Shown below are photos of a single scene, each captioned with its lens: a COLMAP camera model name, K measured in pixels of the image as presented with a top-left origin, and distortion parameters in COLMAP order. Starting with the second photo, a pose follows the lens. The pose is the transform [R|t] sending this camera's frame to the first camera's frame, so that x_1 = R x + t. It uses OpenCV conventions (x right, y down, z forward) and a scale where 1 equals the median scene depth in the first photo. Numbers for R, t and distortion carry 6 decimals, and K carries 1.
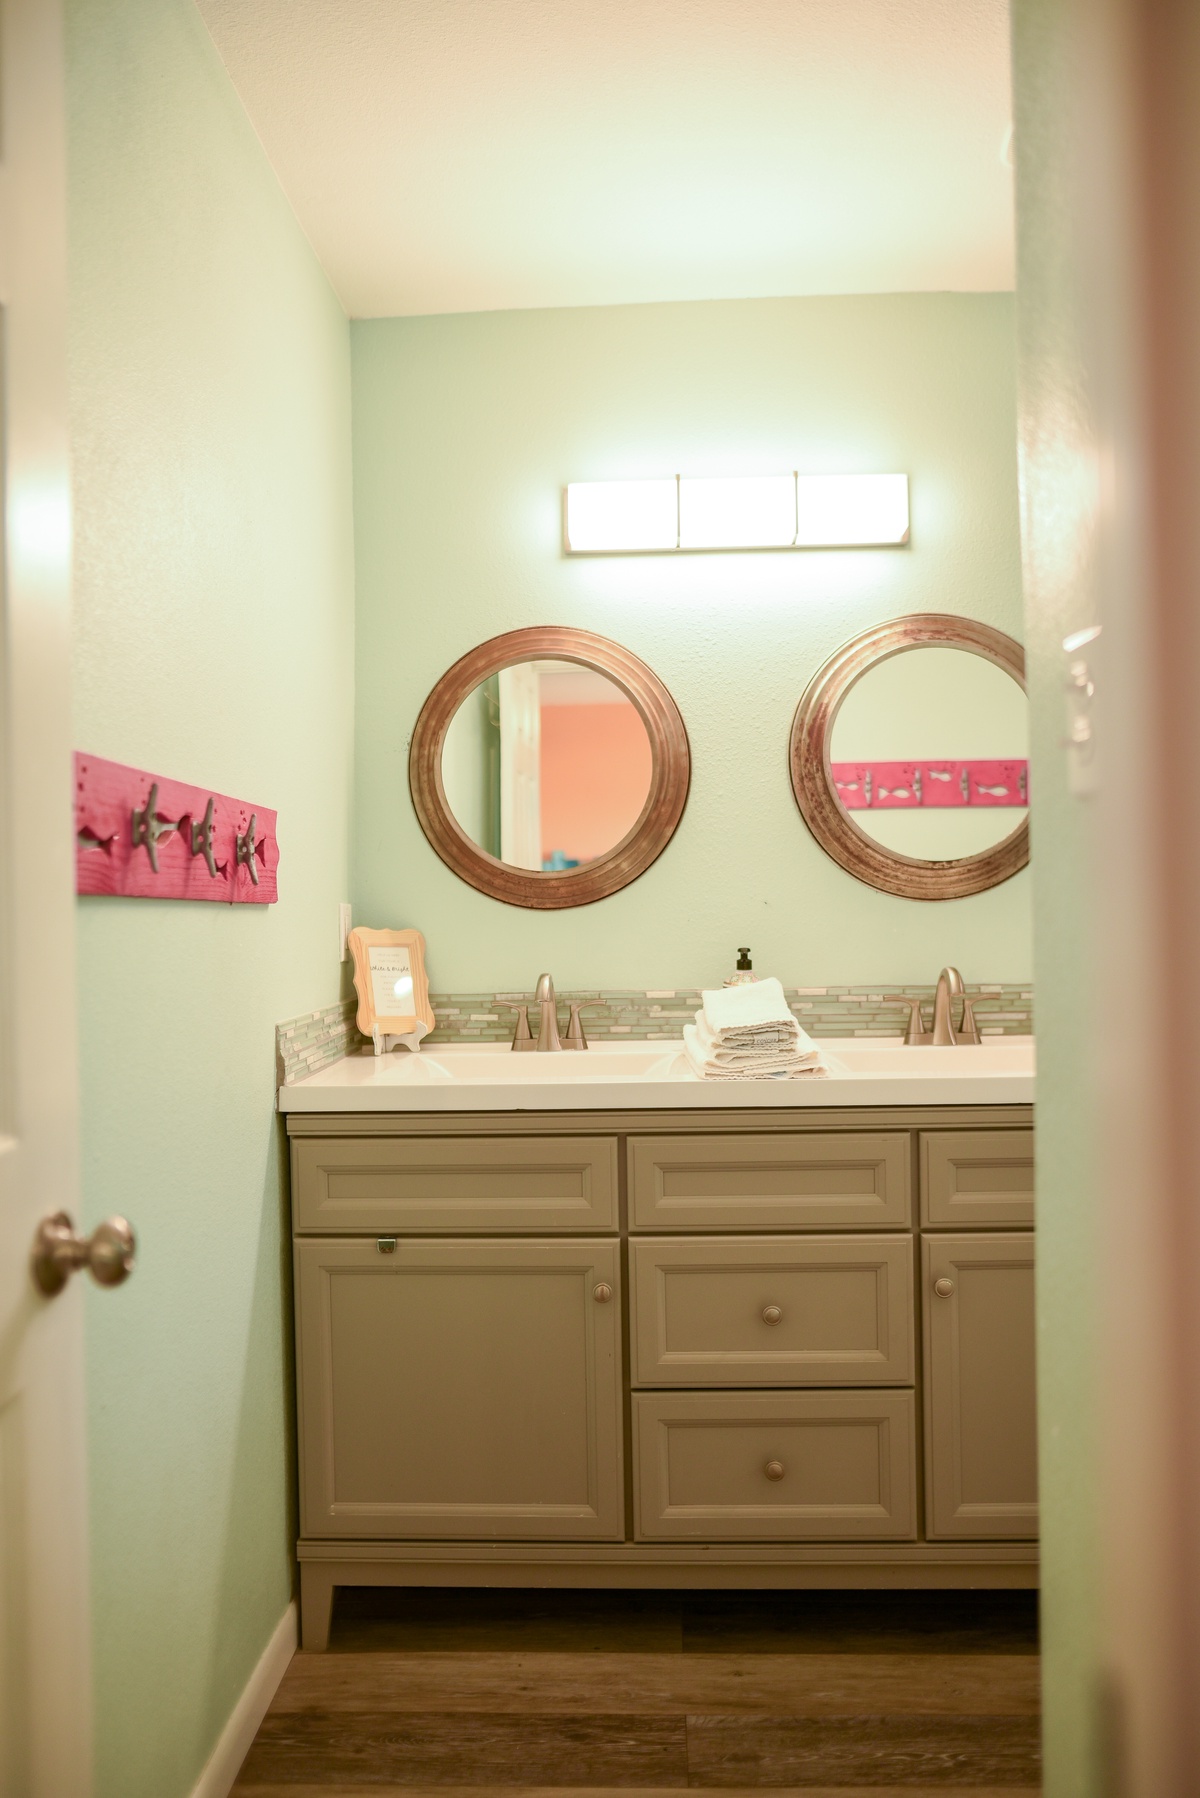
lens RADIAL K [[1286.4, 0, 600.0], [0, 1286.4, 899.0], [0, 0, 1]] dist [-0.058054, 0.054469]
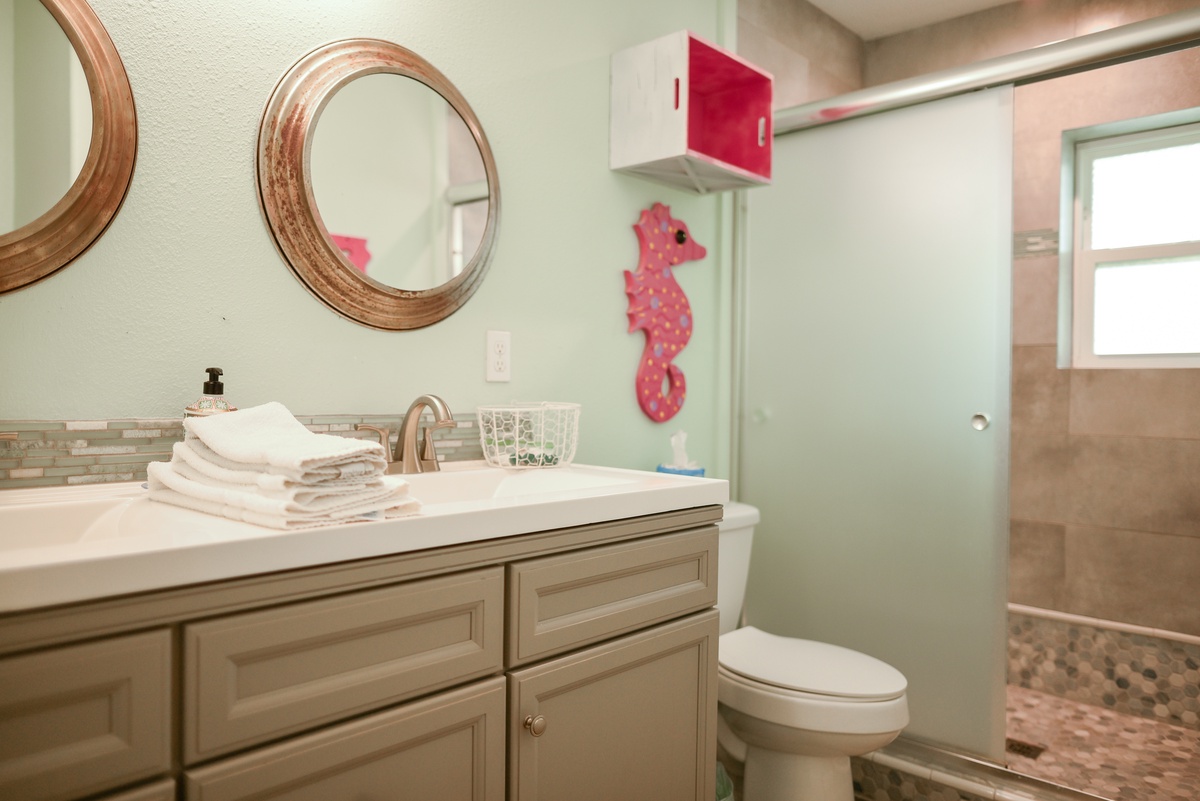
lens RADIAL K [[858.5, 0, 600.0], [0, 858.5, 400.5], [0, 0, 1]] dist [-0.058054, 0.054469]
pose [[0.646884, 0.015460, 0.762432, -0.143691], [-0.034632, 0.999359, 0.009120, 0.044370], [-0.761801, -0.032304, 0.647005, 0.441012]]
